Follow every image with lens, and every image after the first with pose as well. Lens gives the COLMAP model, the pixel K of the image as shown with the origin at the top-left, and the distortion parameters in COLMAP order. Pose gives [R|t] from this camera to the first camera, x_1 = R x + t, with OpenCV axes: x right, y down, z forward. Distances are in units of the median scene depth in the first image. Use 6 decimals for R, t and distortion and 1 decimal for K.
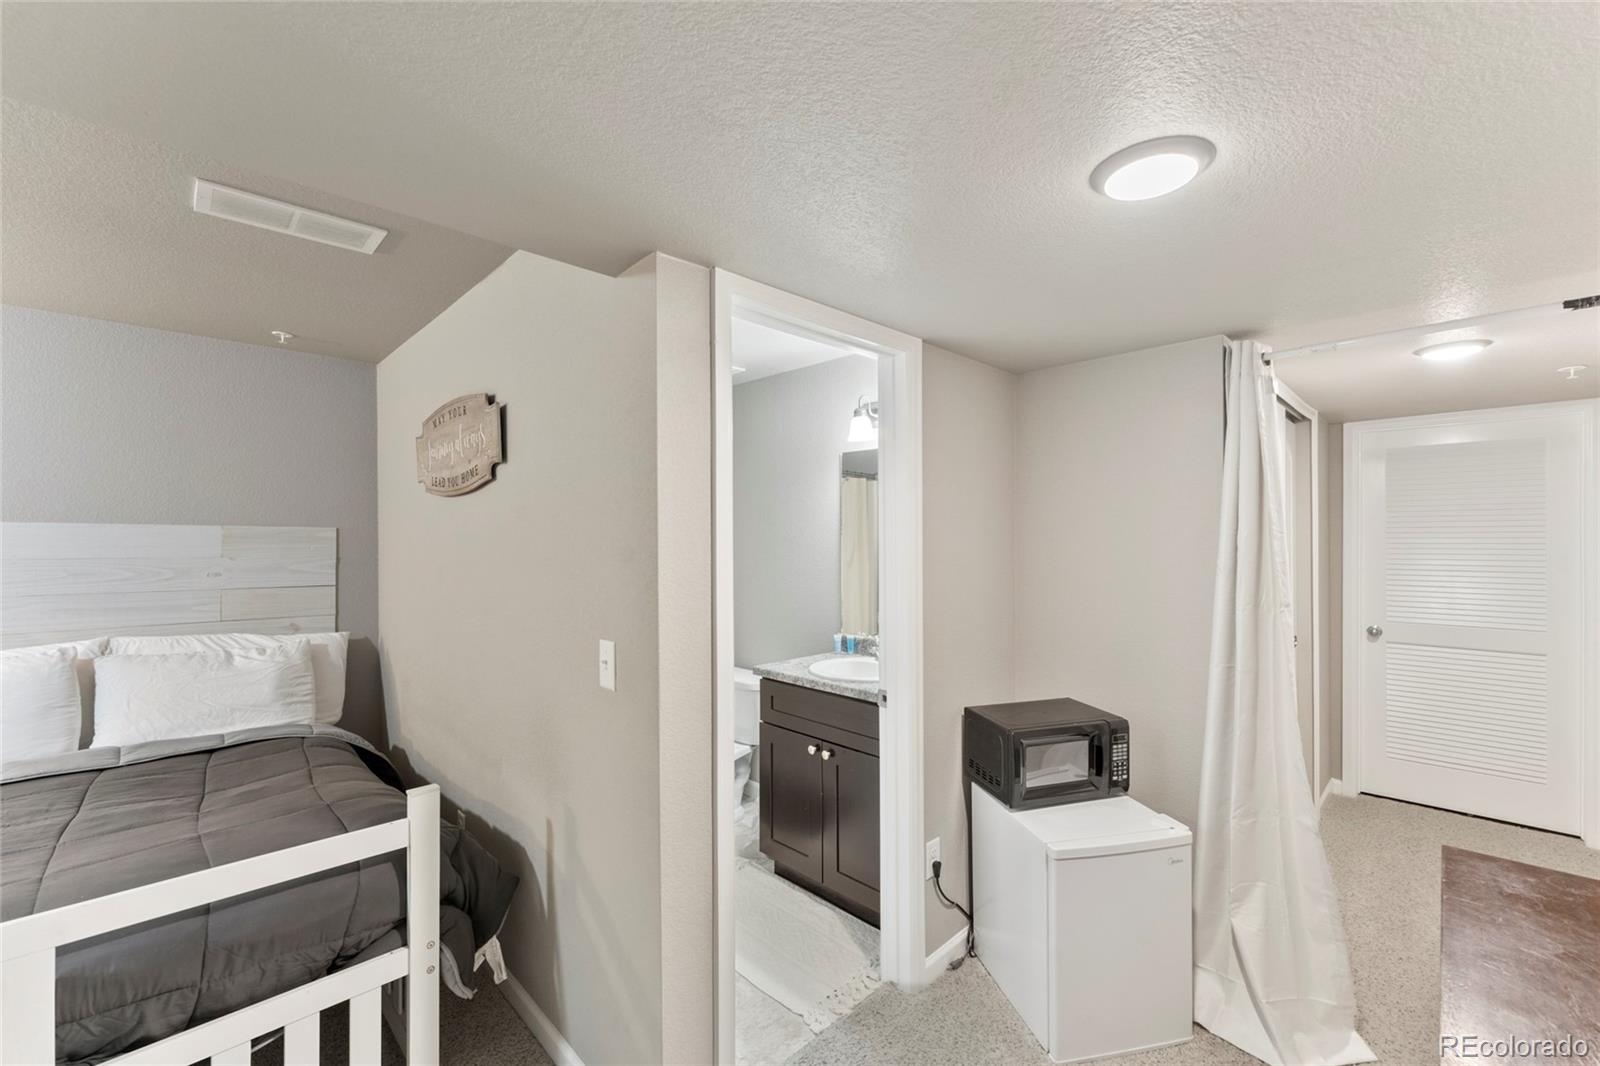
lens RADIAL K [[642.7, 0, 795.5], [0, 642.7, 542.5], [0, 0, 1]] dist [-0.000506, -0.000181]
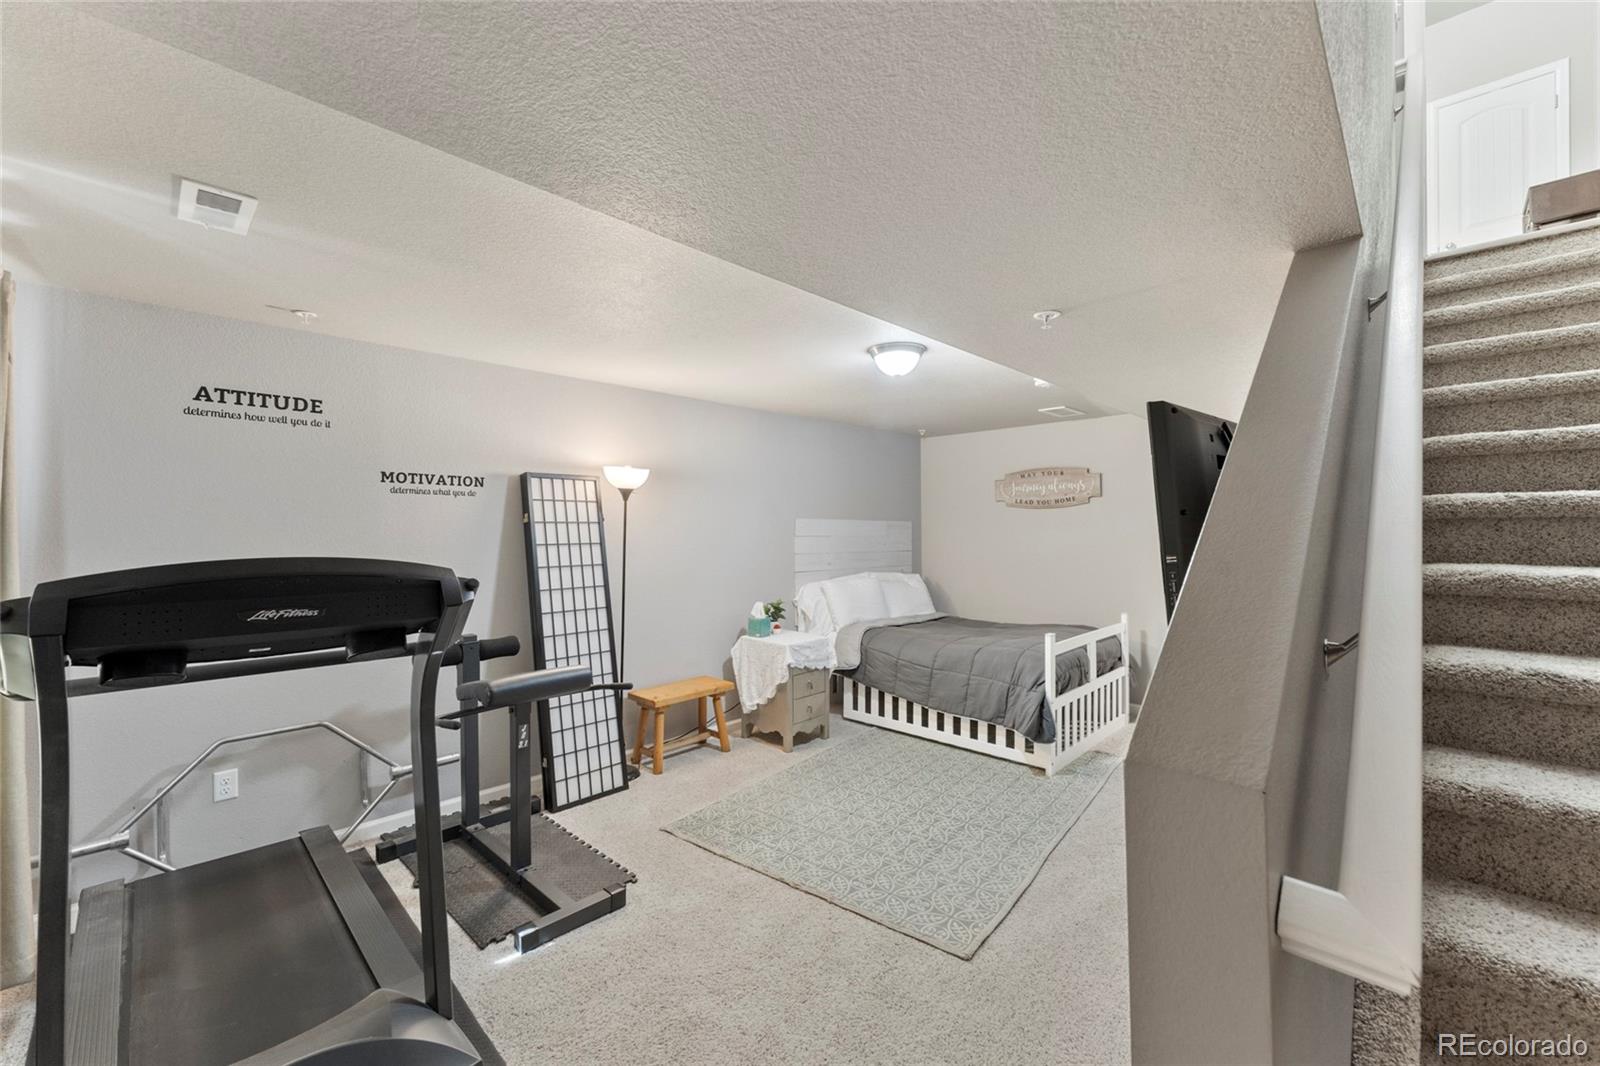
lens RADIAL K [[642.7, 0, 801.0], [0, 642.7, 522.5], [0, 0, 1]] dist [-0.000506, -0.000181]
pose [[0.999897, -0.001598, 0.014280, -1.321288], [0.001788, 0.999909, -0.013366, 0.007128], [-0.014257, 0.013390, 0.999809, -1.200242]]
